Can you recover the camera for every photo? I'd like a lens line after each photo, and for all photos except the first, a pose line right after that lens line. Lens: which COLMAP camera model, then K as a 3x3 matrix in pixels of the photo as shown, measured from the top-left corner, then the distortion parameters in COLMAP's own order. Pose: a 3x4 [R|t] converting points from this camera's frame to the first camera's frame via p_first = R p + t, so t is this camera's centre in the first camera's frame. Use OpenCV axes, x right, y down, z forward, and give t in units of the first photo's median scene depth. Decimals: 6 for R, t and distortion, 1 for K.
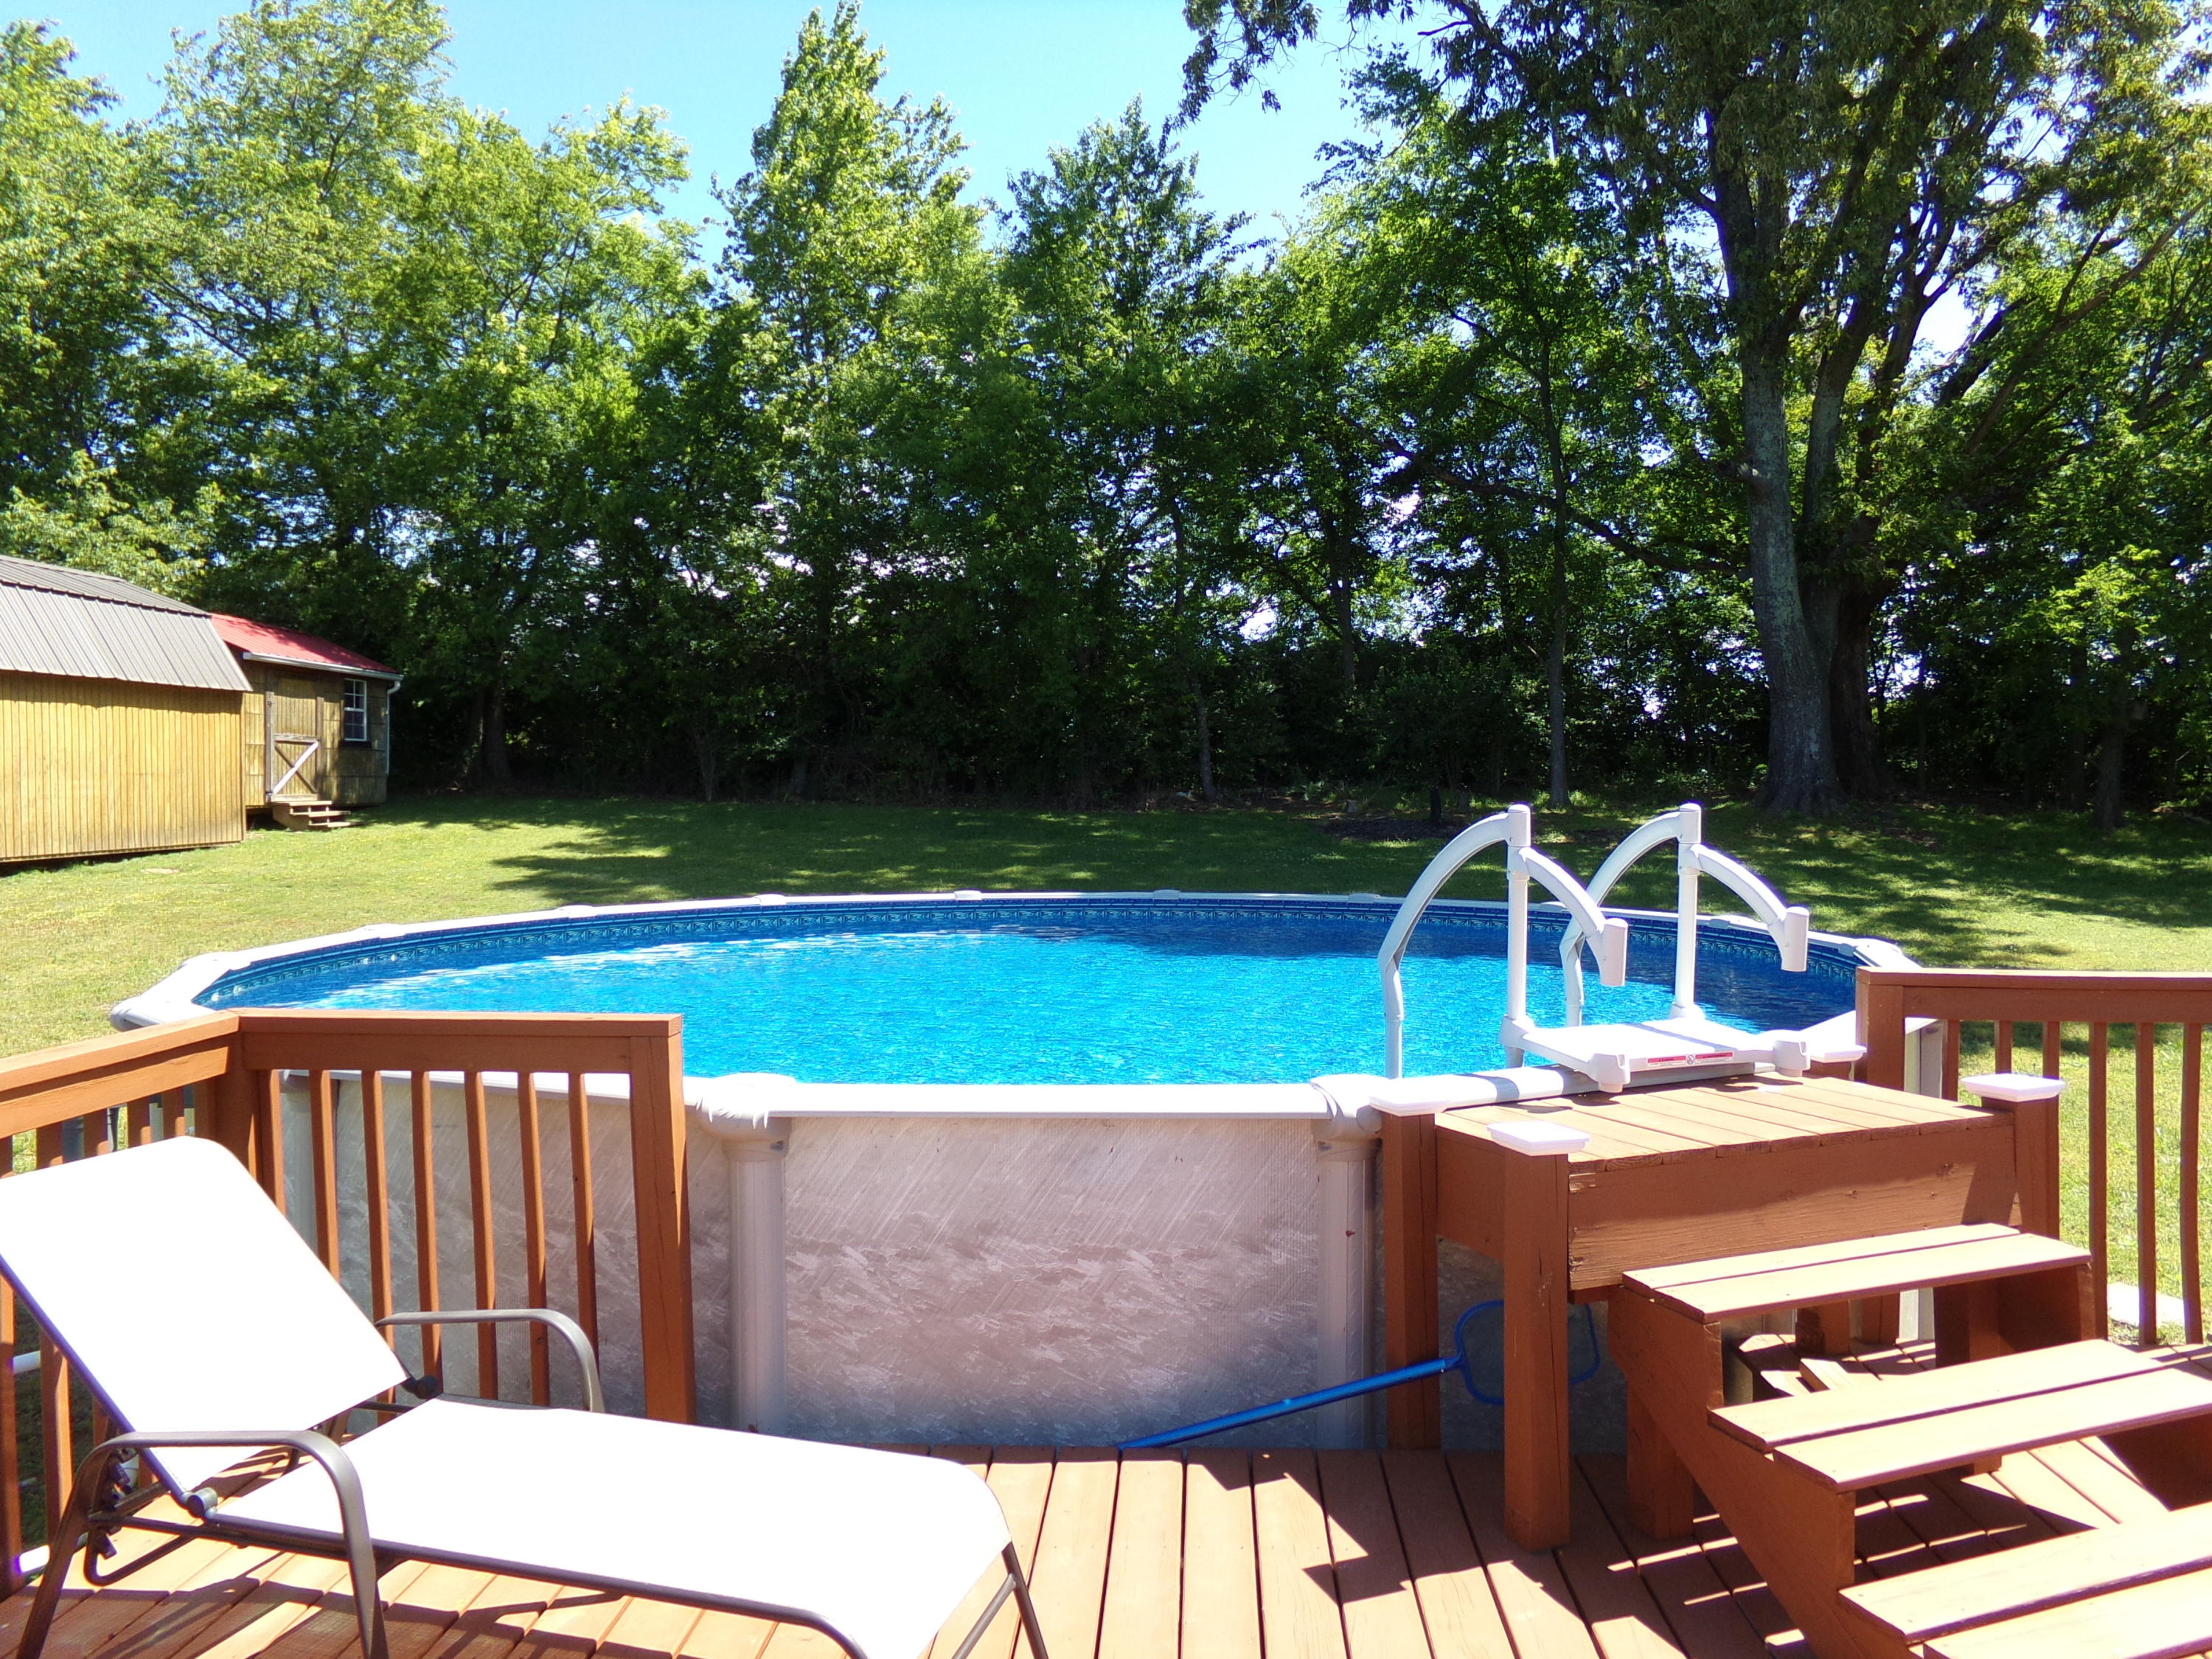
lens RADIAL K [[1506.5, 0, 1109.6], [0, 1506.5, 846.5], [0, 0, 1]] dist [-0.025008, 0.038475]
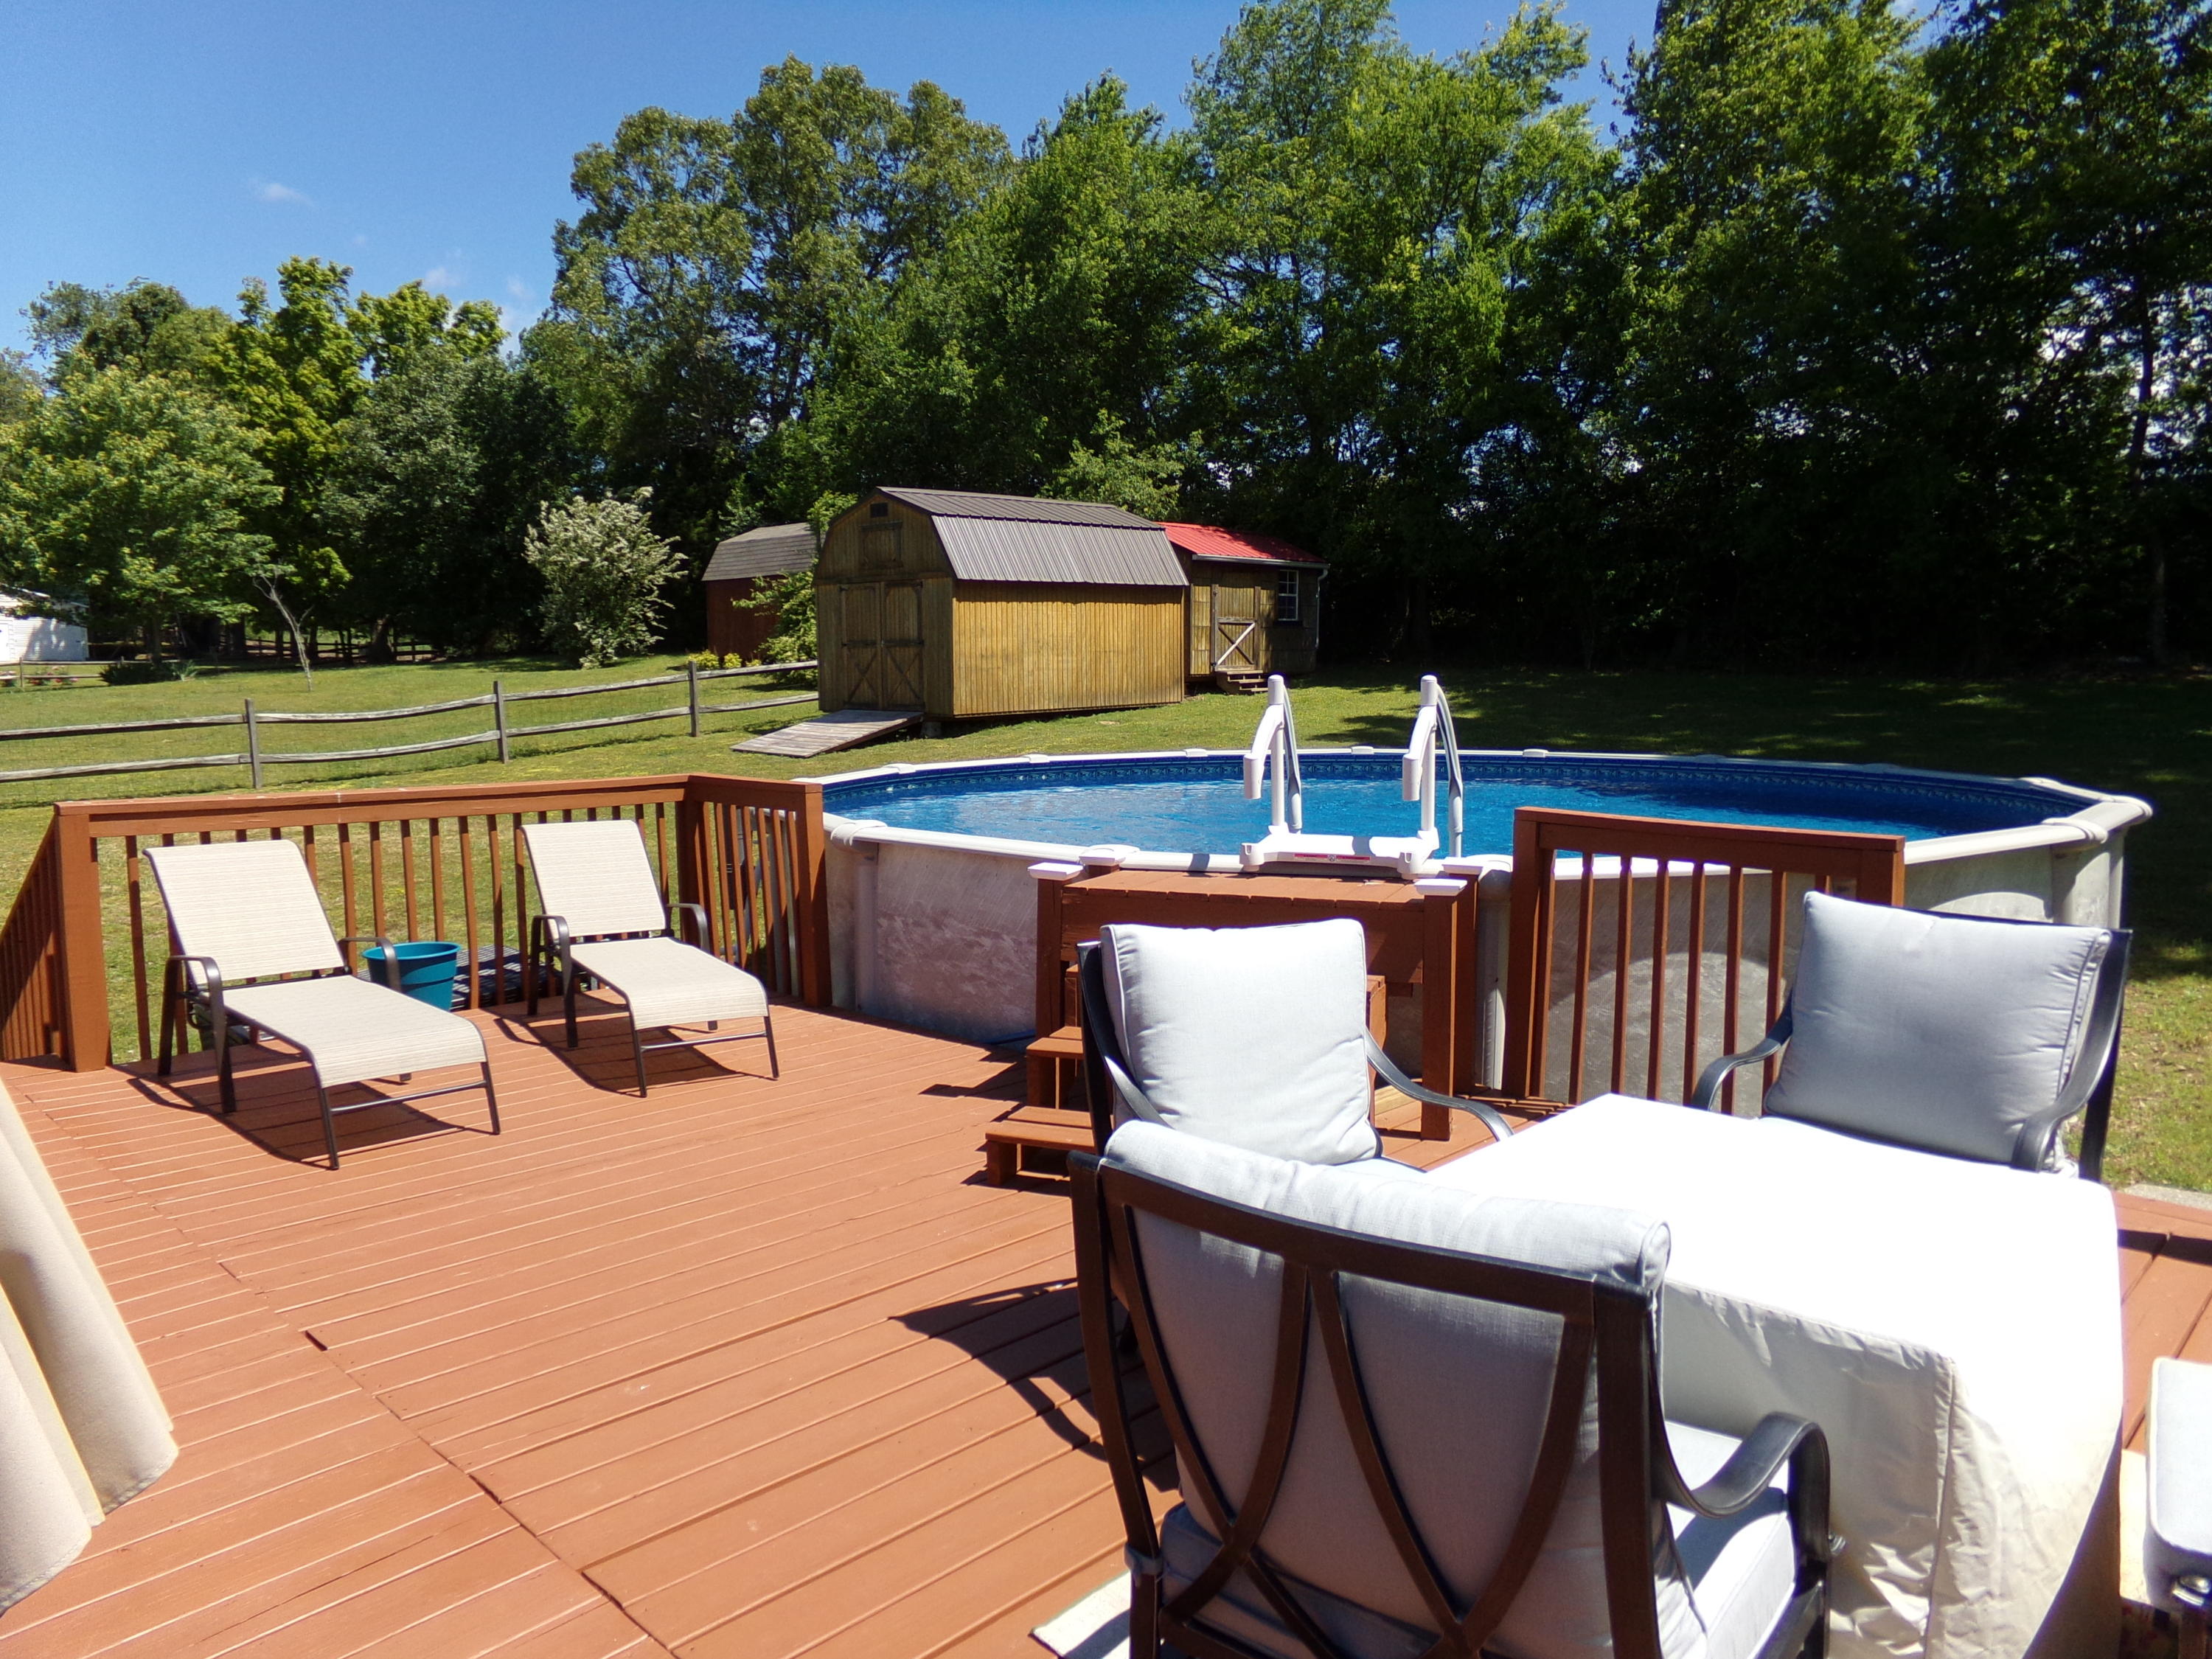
lens RADIAL K [[1506.5, 0, 1092.1], [0, 1506.5, 837.2], [0, 0, 1]] dist [-0.025008, 0.038475]
pose [[0.755248, 0.067976, -0.651905, 0.204040], [-0.015117, 0.996150, 0.086357, 0.001497], [0.655265, -0.055366, 0.753367, -0.037187]]
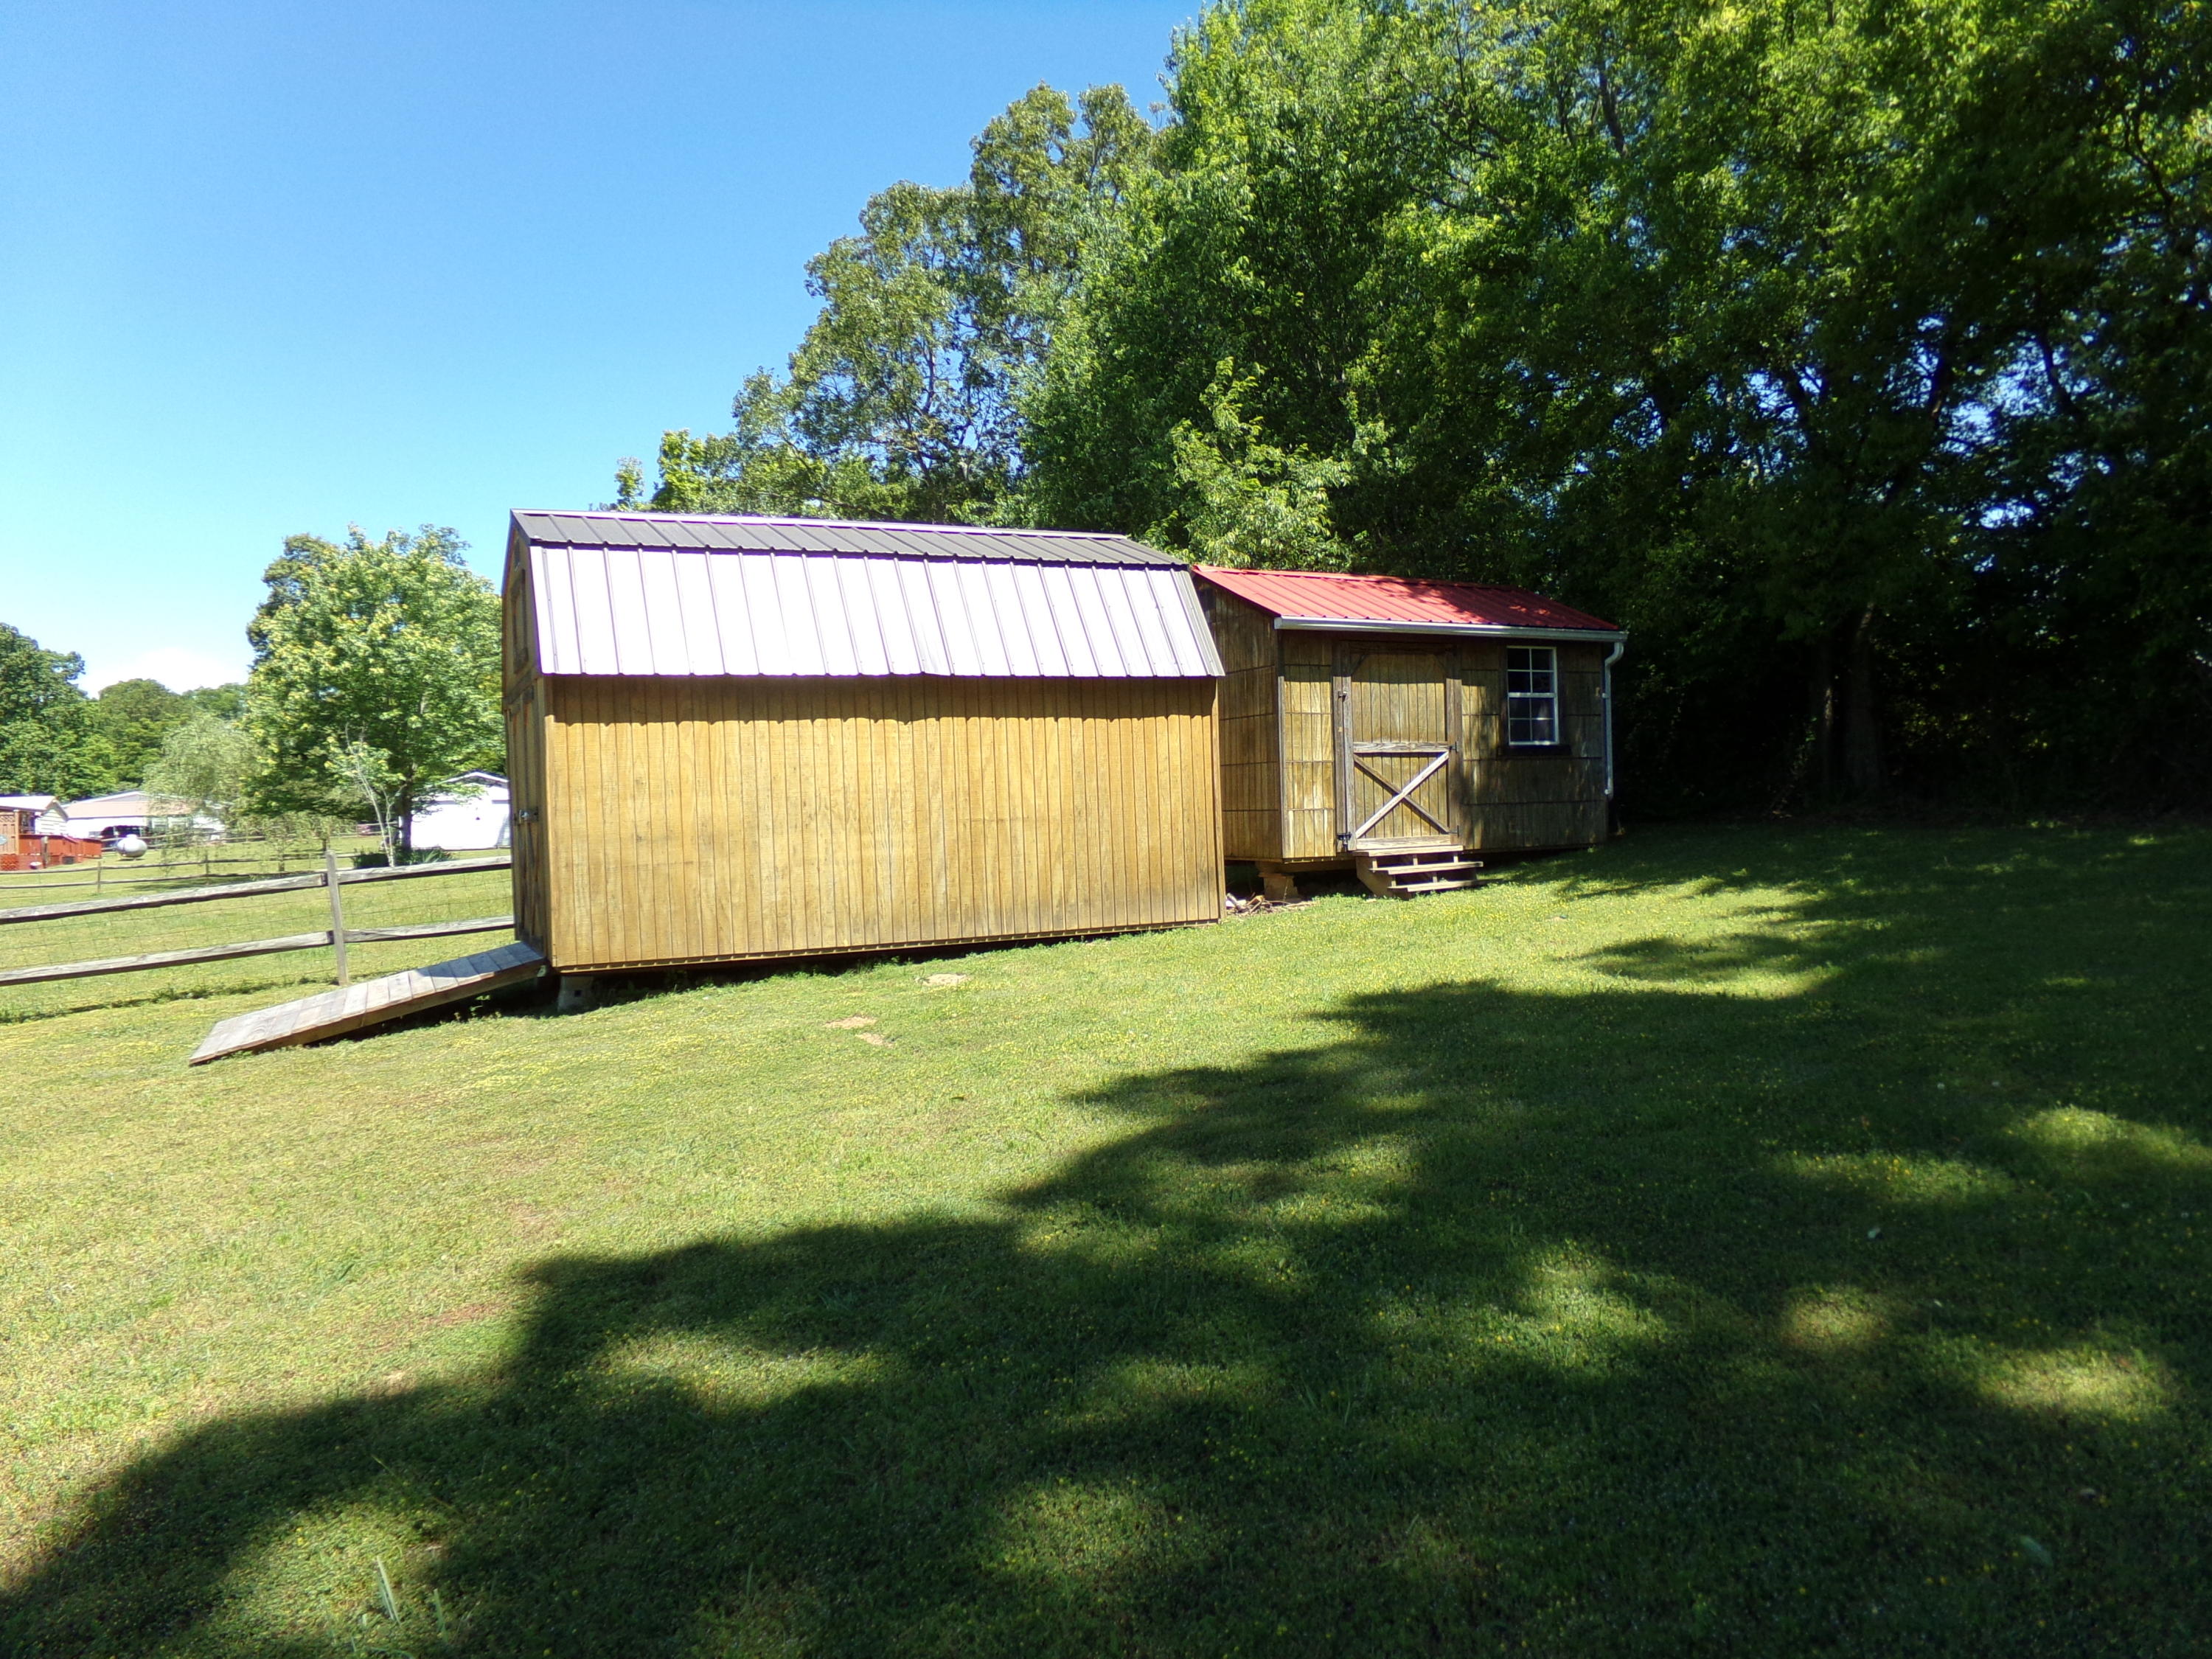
lens RADIAL K [[1506.5, 0, 1121.5], [0, 1506.5, 845.3], [0, 0, 1]] dist [-0.025008, 0.038475]
pose [[0.477756, -0.012811, -0.878399, -0.046122], [0.002031, 0.999907, -0.013479, -0.023781], [0.878490, 0.004655, 0.477737, 0.612973]]
